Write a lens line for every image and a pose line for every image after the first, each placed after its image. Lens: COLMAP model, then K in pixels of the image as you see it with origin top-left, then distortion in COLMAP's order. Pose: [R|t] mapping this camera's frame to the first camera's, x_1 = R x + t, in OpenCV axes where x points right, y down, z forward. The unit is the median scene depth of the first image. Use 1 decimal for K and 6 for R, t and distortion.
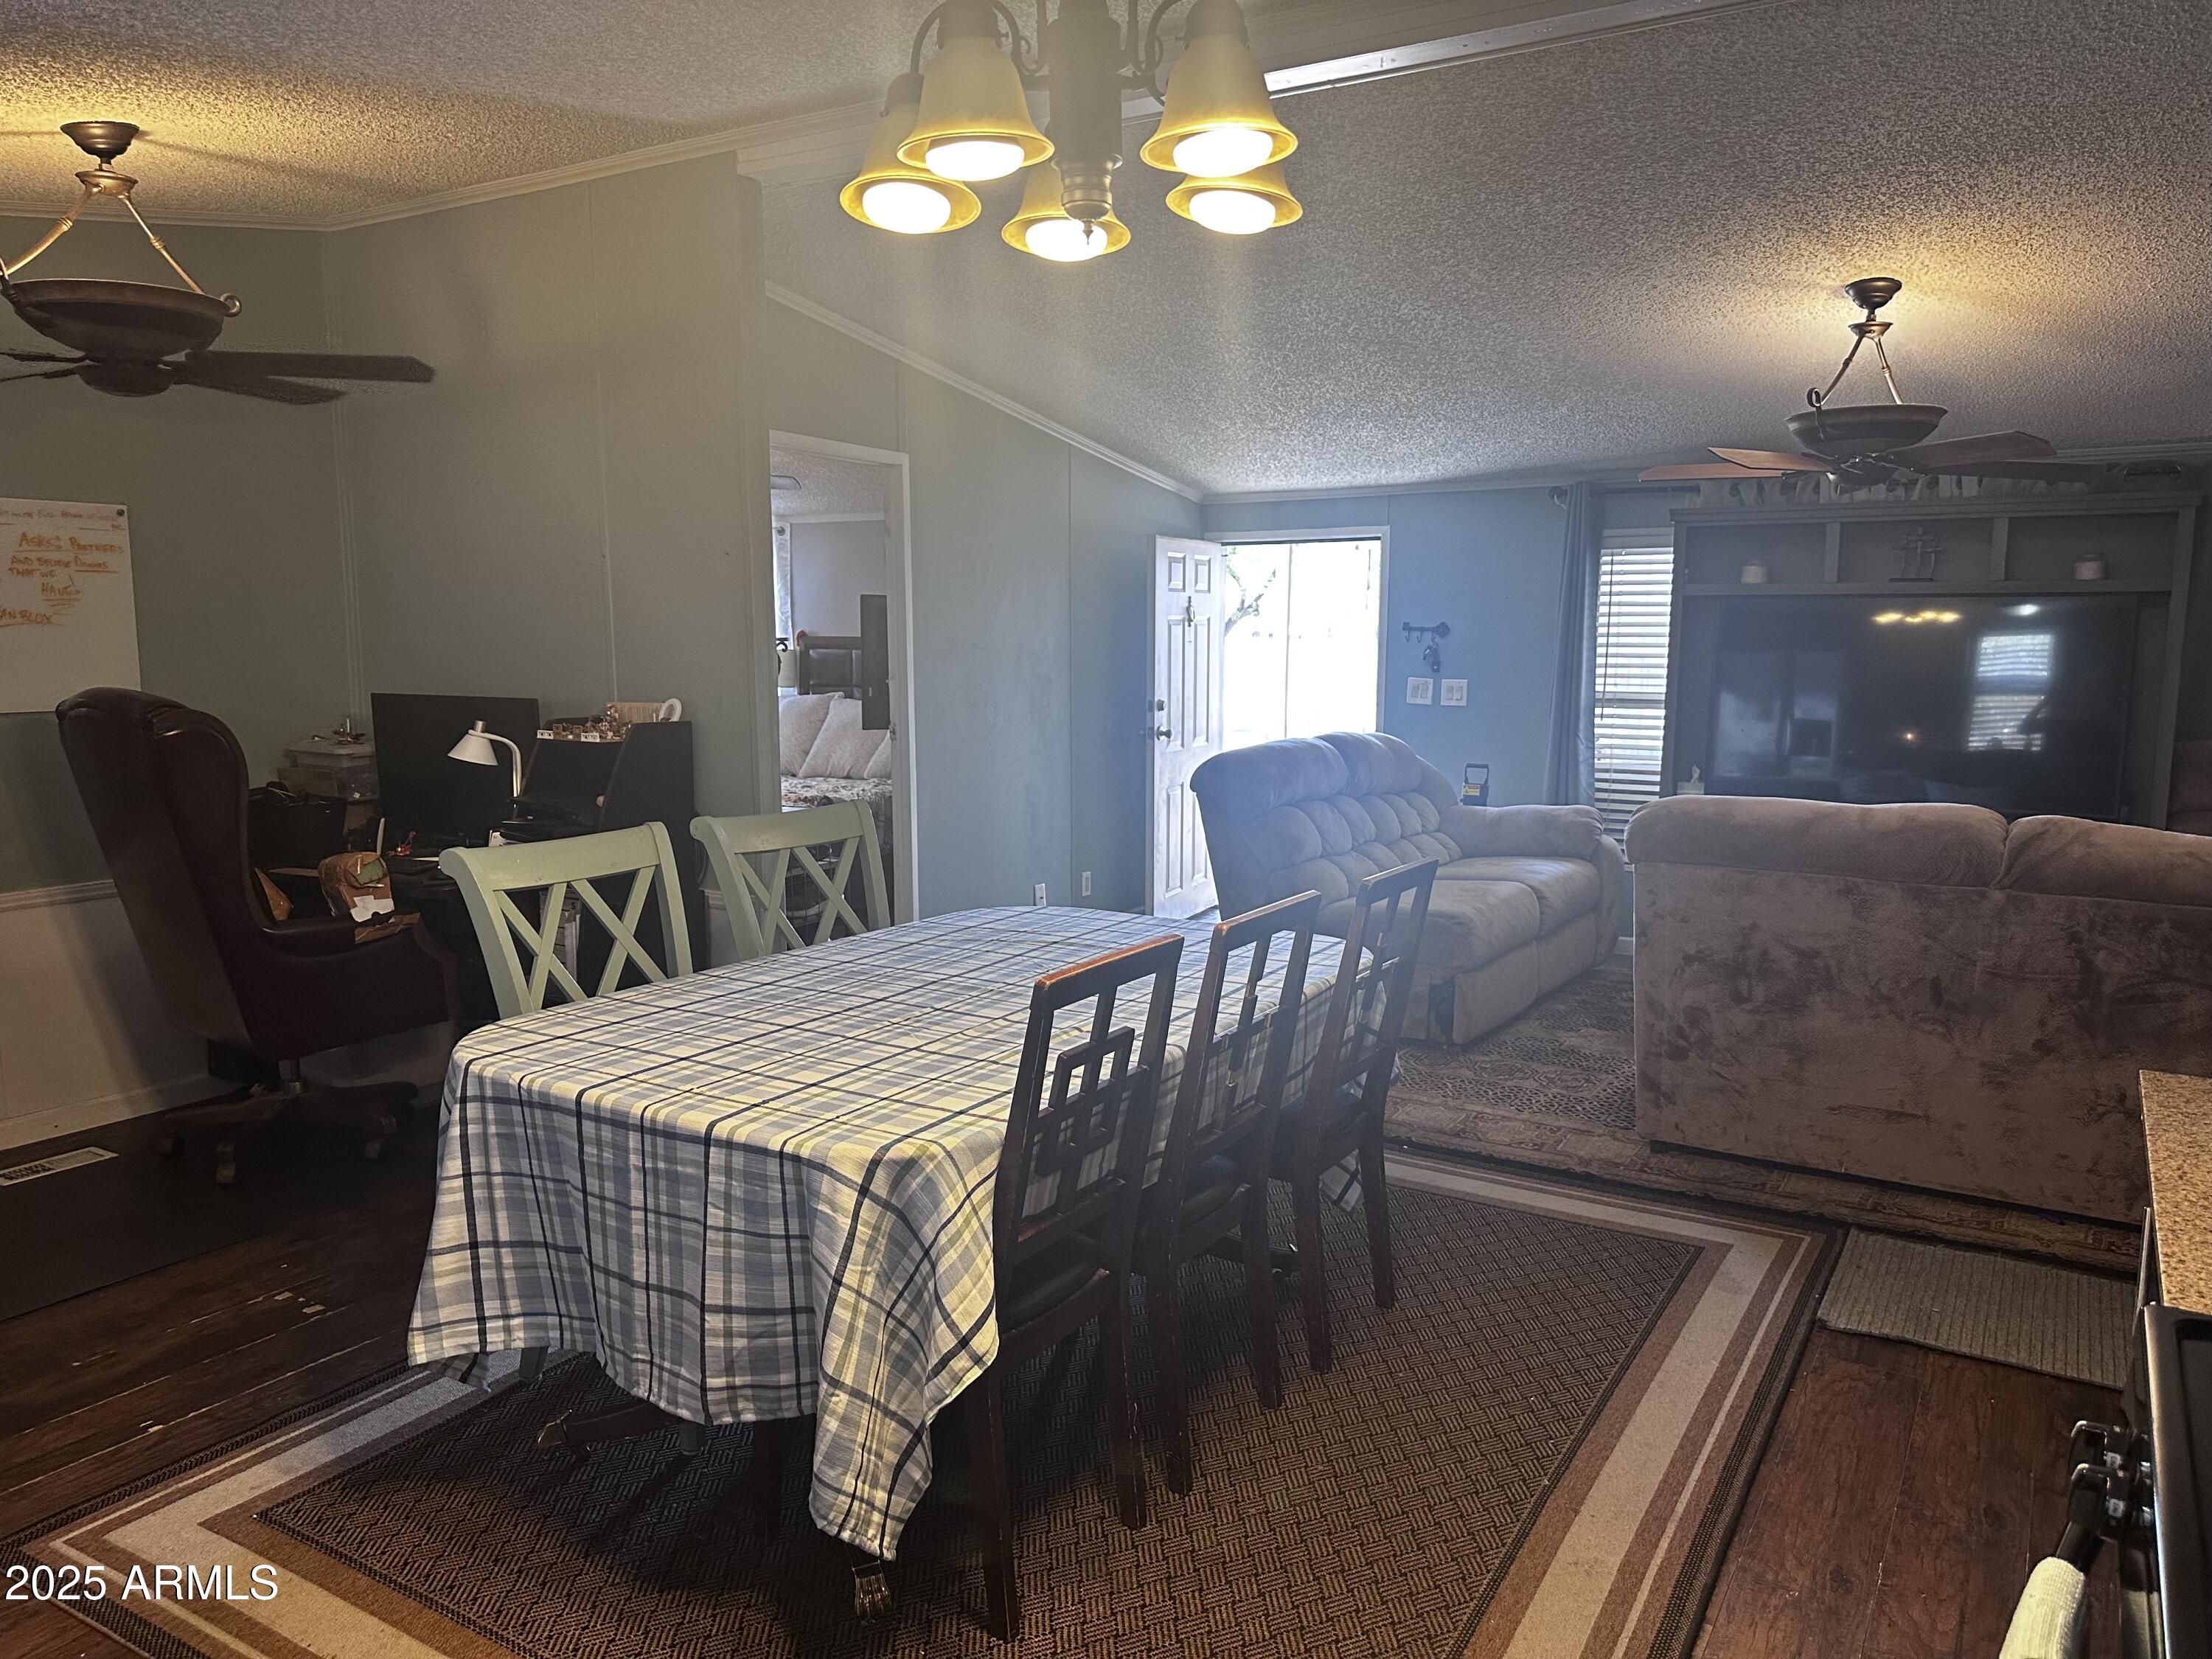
lens RADIAL K [[1546.1, 0, 1106.0], [0, 1546.1, 829.5], [0, 0, 1]] dist [0.023466, -0.033249]
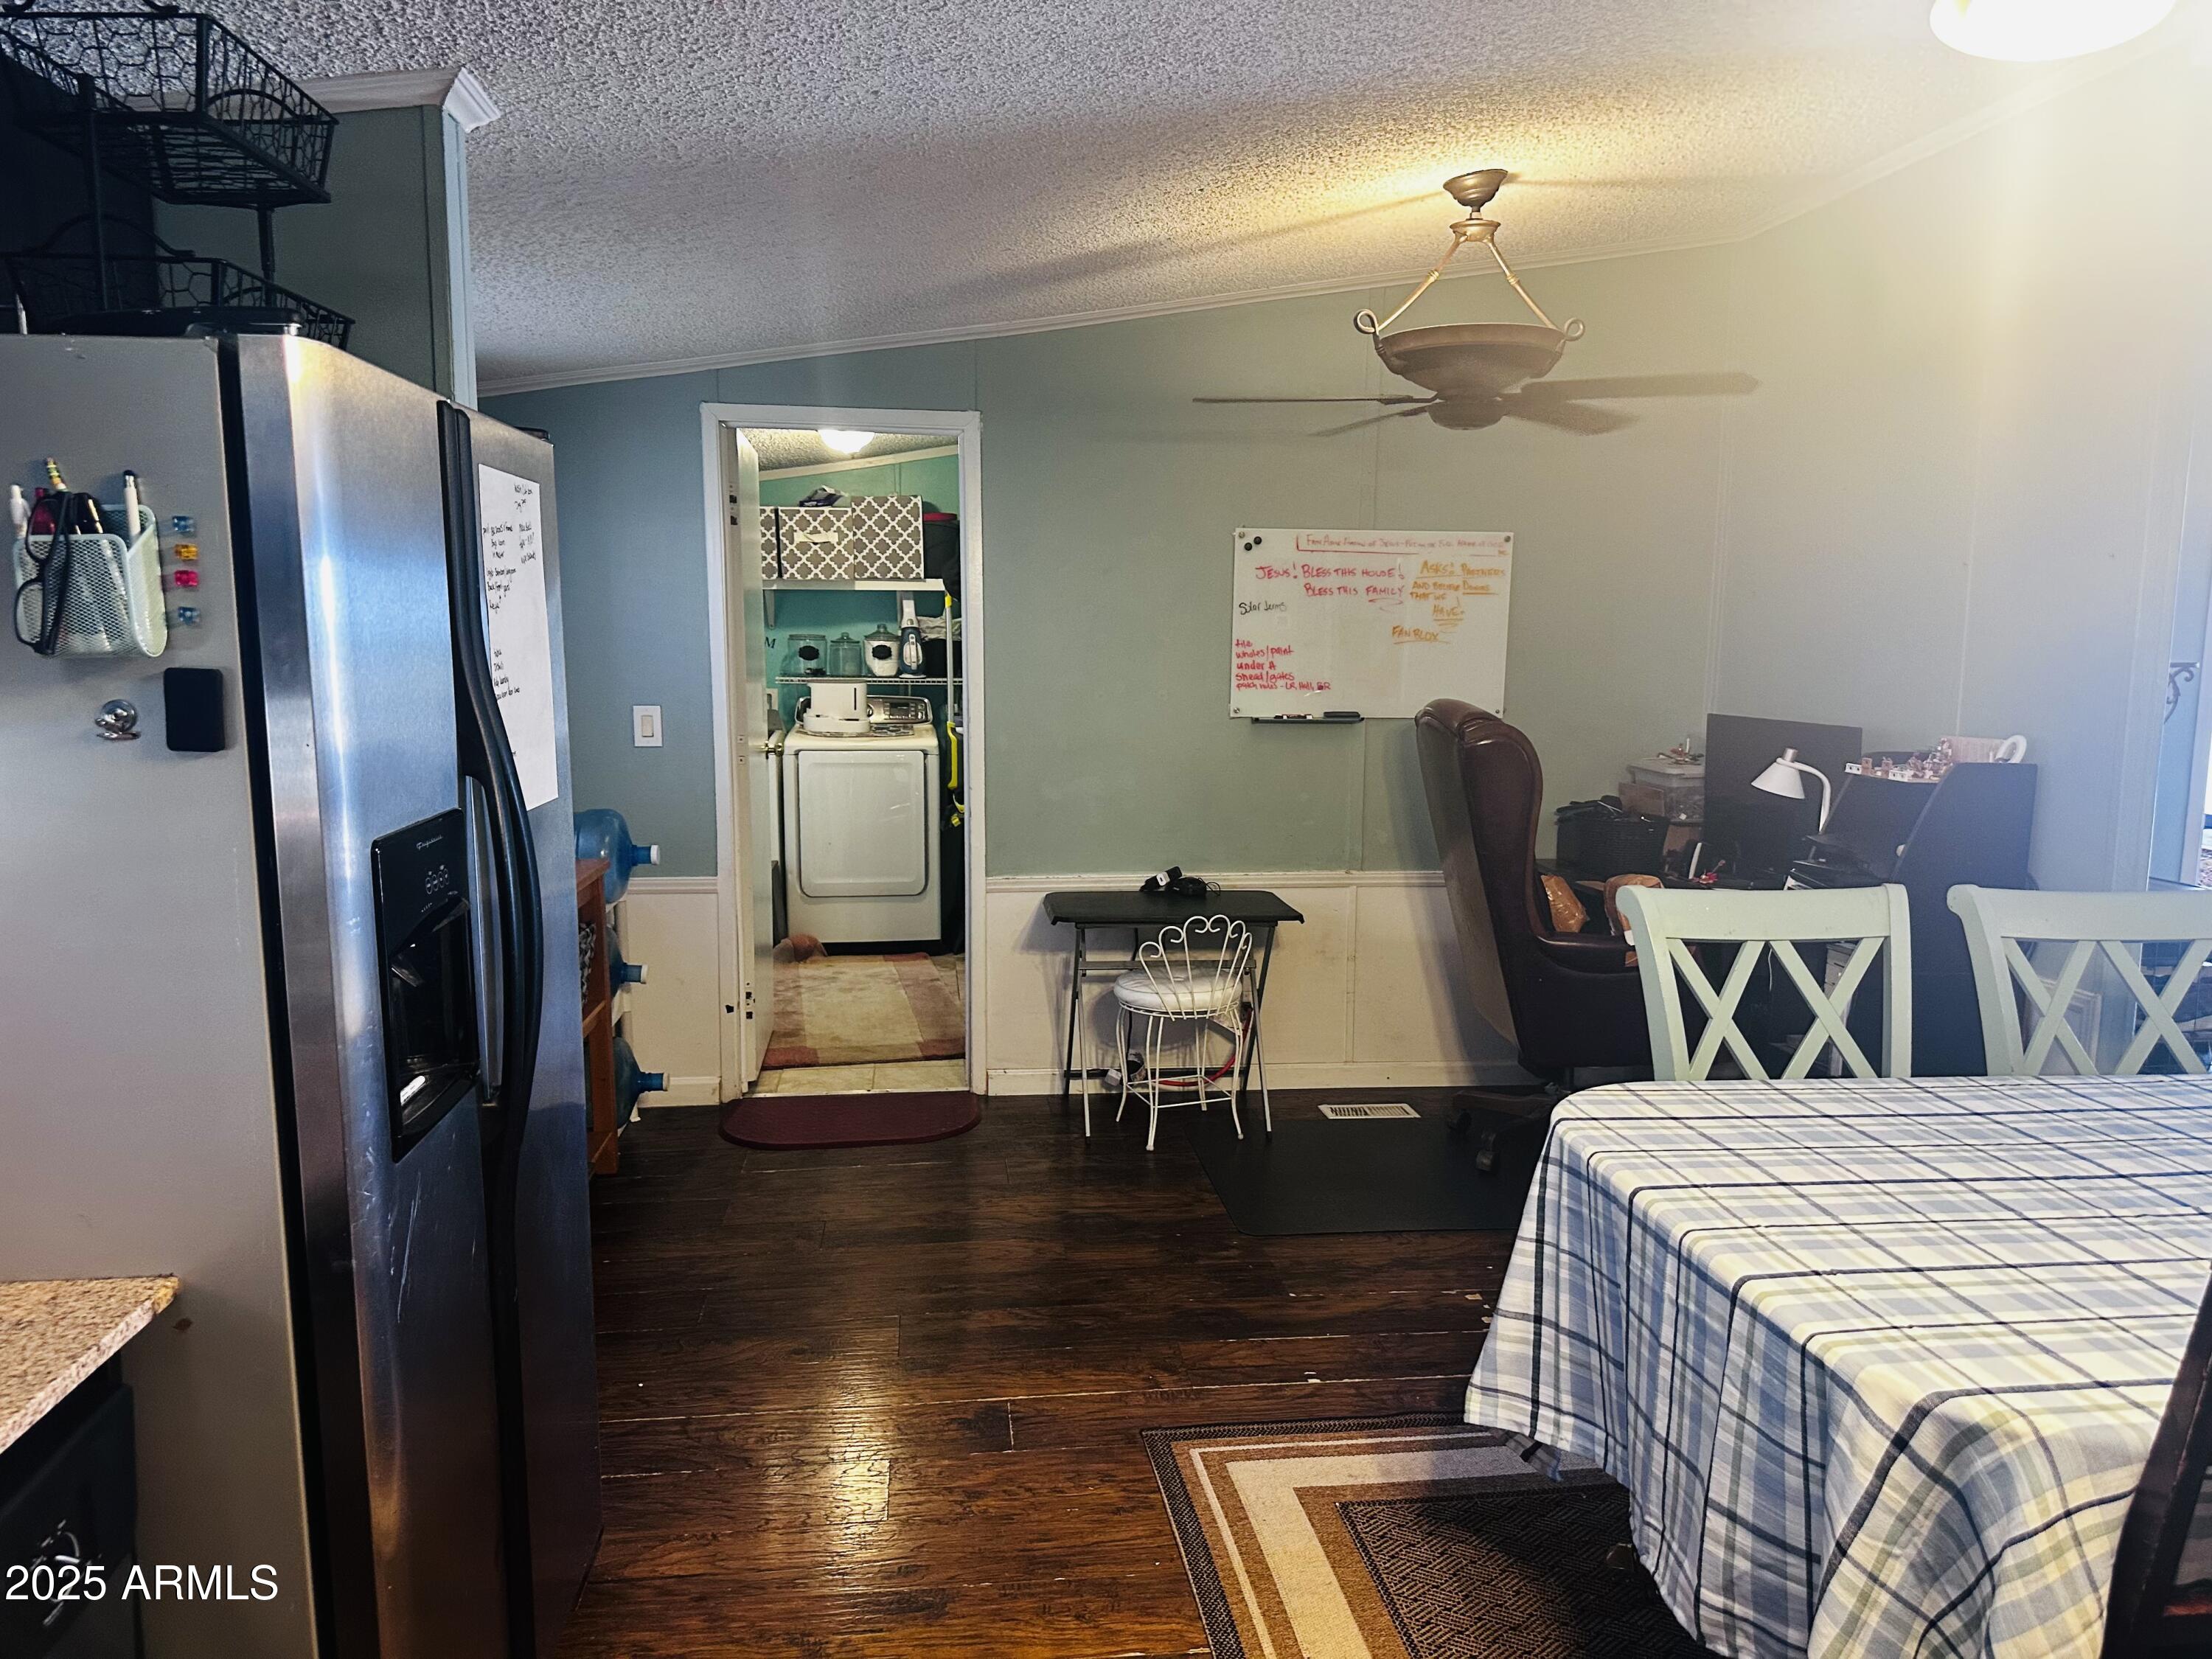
lens RADIAL K [[1542.6, 0, 1116.9], [0, 1542.6, 836.9], [0, 0, 1]] dist [0.133663, -0.213385]
pose [[0.630460, 0.105587, -0.769007, 0.113997], [-0.111315, 0.992764, 0.045049, -0.028568], [0.768198, 0.057200, 0.637651, 0.191625]]
